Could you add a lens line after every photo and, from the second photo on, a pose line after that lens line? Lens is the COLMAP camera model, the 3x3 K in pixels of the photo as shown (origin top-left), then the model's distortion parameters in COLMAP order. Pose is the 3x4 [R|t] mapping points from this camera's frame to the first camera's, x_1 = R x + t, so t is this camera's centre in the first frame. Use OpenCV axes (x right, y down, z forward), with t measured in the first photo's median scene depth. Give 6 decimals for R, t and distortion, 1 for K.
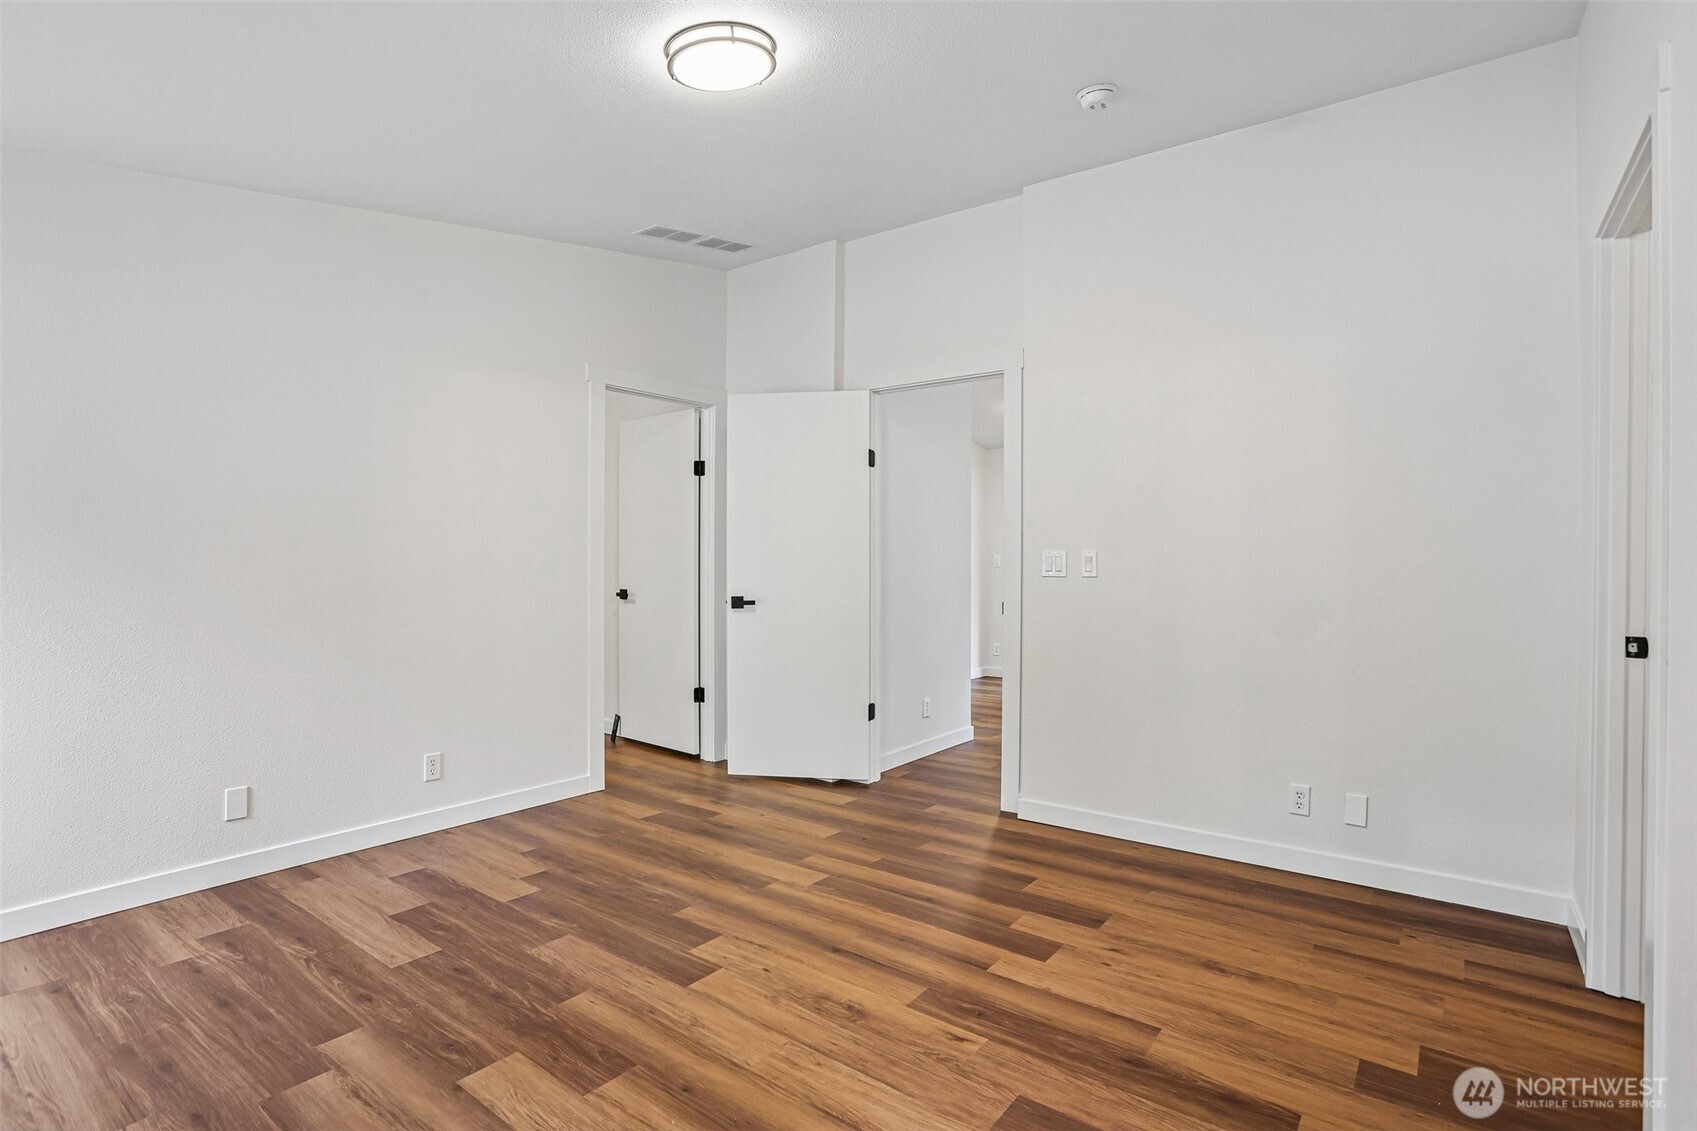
lens RADIAL K [[831.2, 0, 855.1], [0, 831.2, 555.6], [0, 0, 1]] dist [-0.047242, 0.009197]
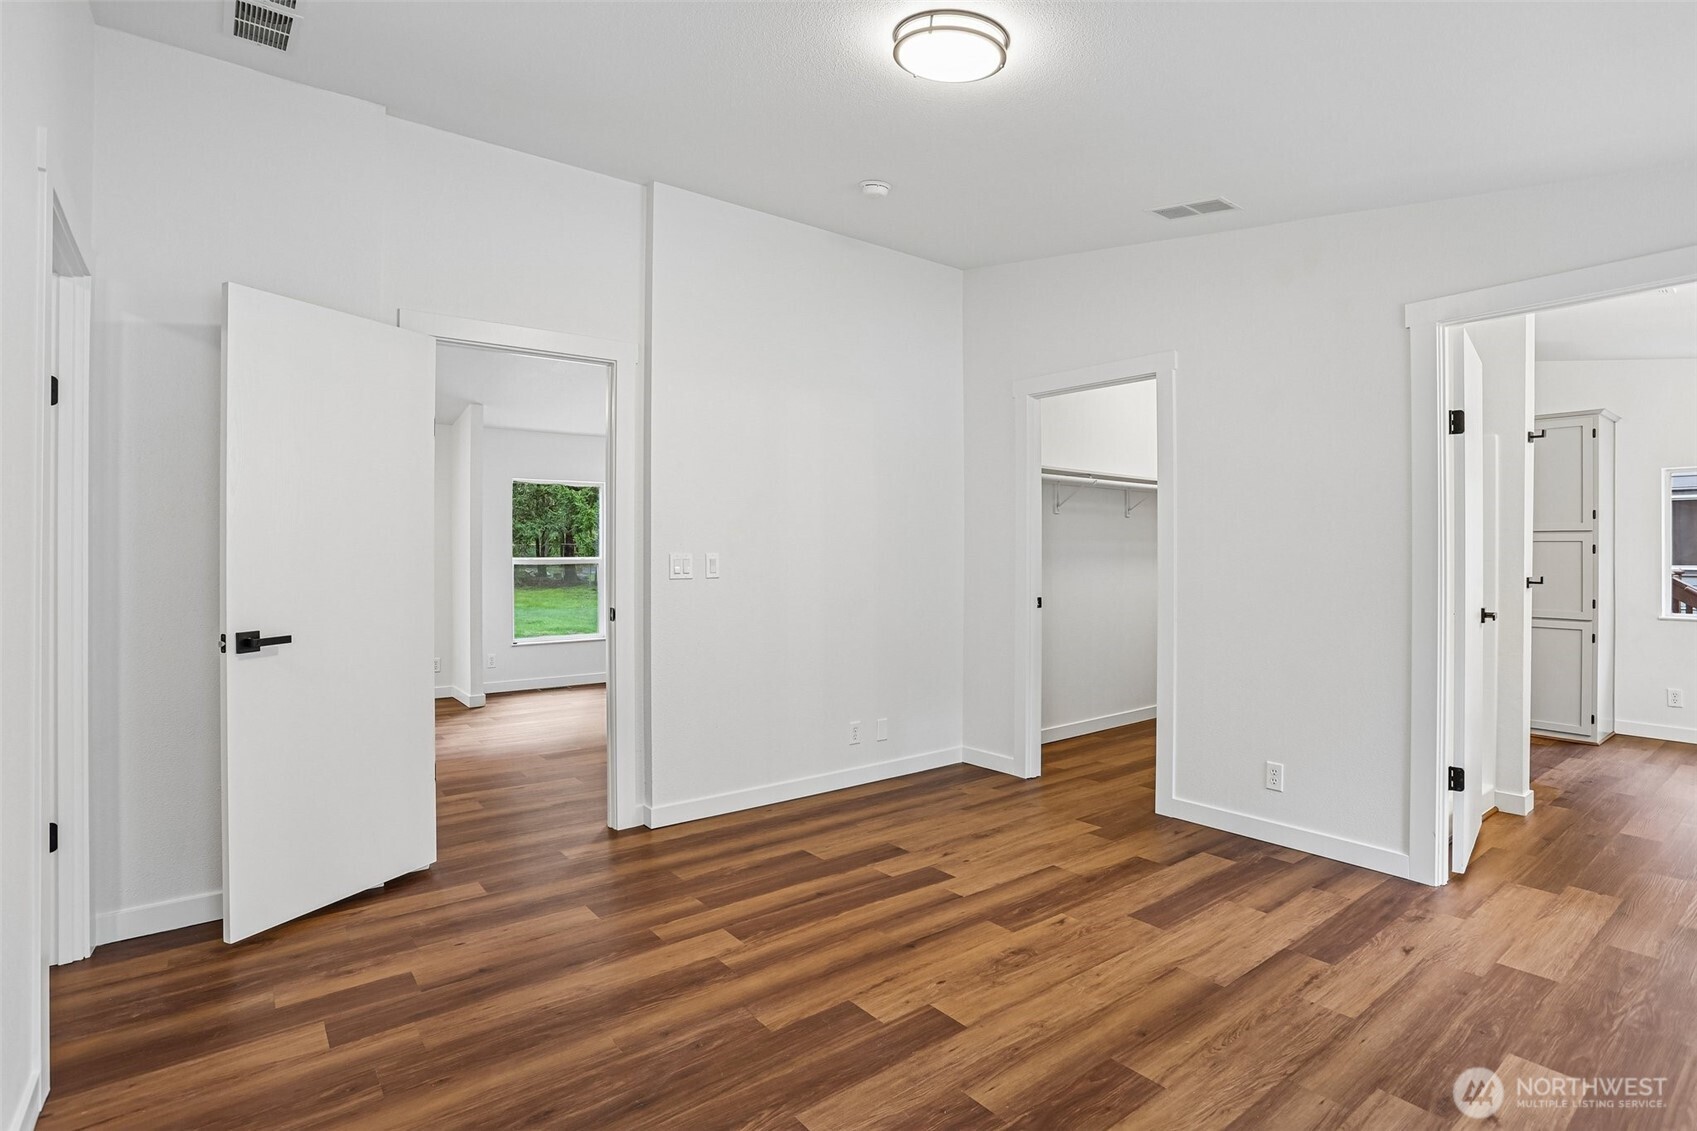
lens RADIAL K [[831.2, 0, 837.3], [0, 831.2, 553.3], [0, 0, 1]] dist [-0.047242, 0.009197]
pose [[0.266083, -0.001210, 0.963949, -1.005347], [-0.005256, 0.999983, 0.002707, -0.015905], [-0.963936, -0.005787, 0.266072, 0.785573]]
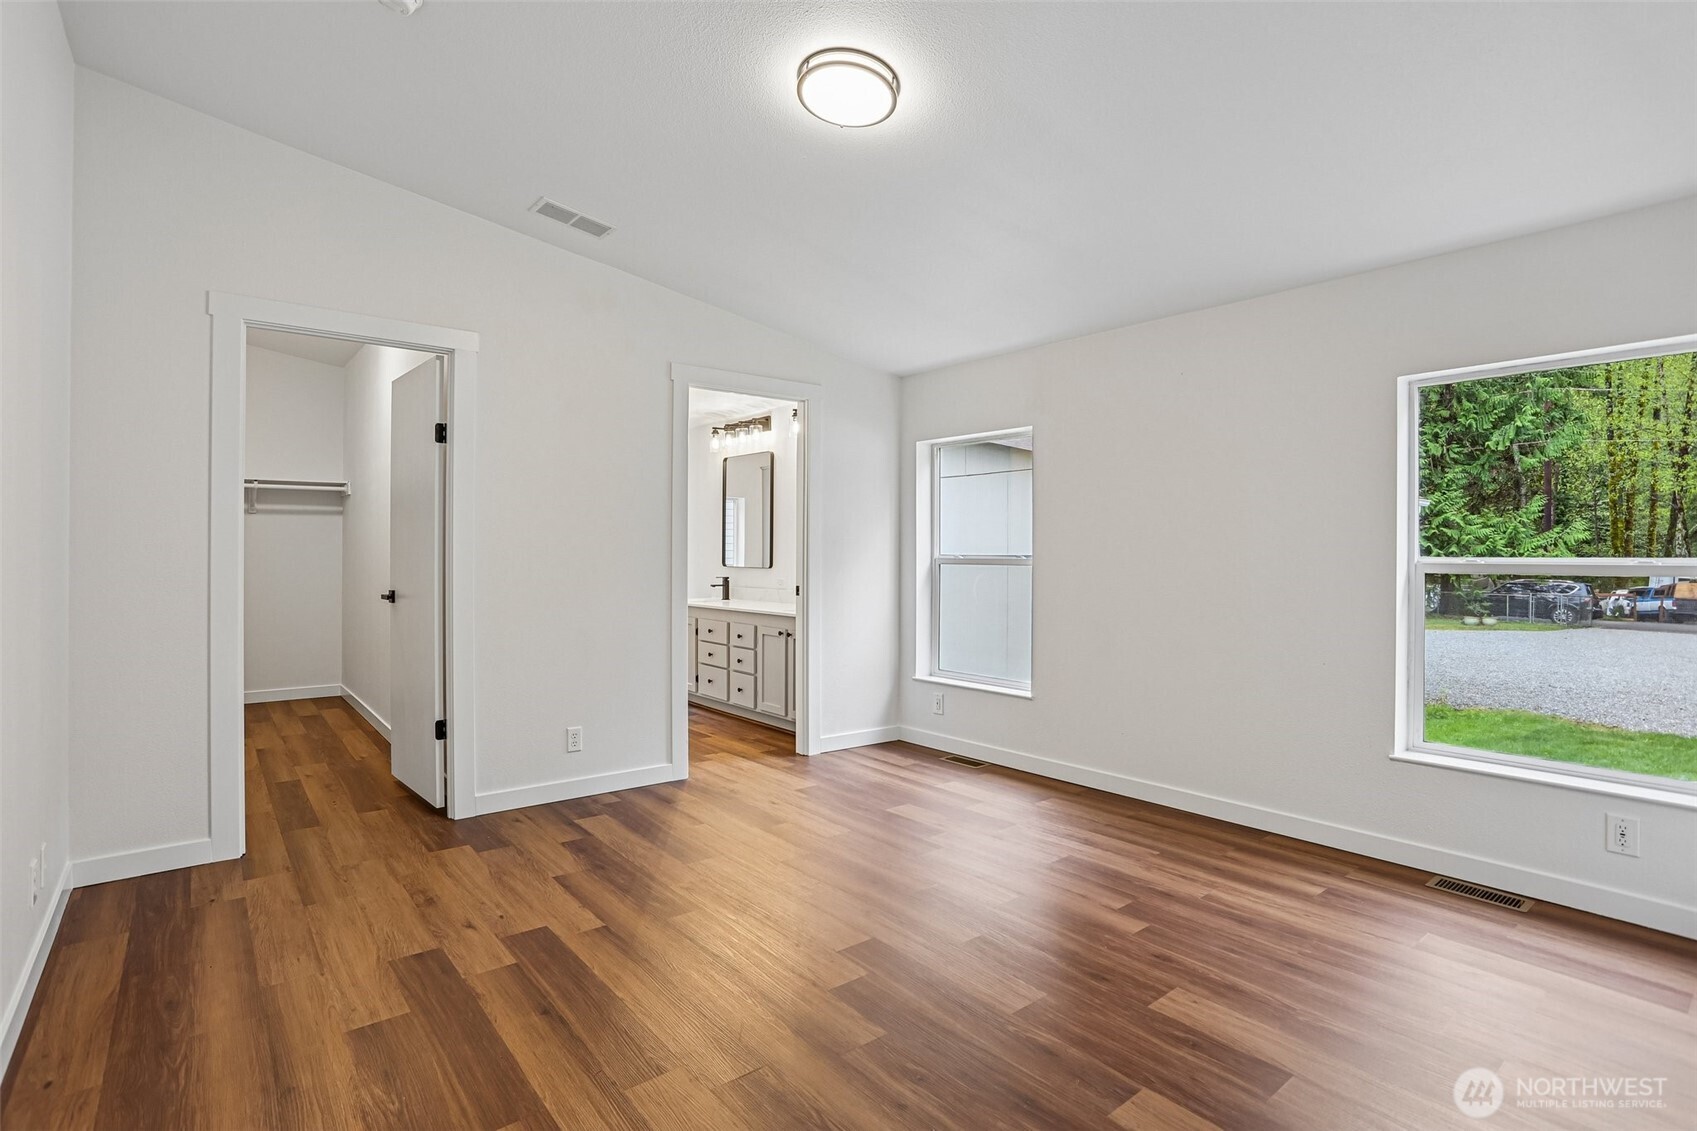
lens RADIAL K [[833.2, 0, 855.0], [0, 833.2, 542.5], [0, 0, 1]] dist [-0.030111, 0.009883]
pose [[-0.971036, -0.003215, 0.238910, -0.393100], [-0.008339, 0.999756, -0.020438, 0.011306], [-0.238786, -0.021838, -0.970827, 1.844702]]
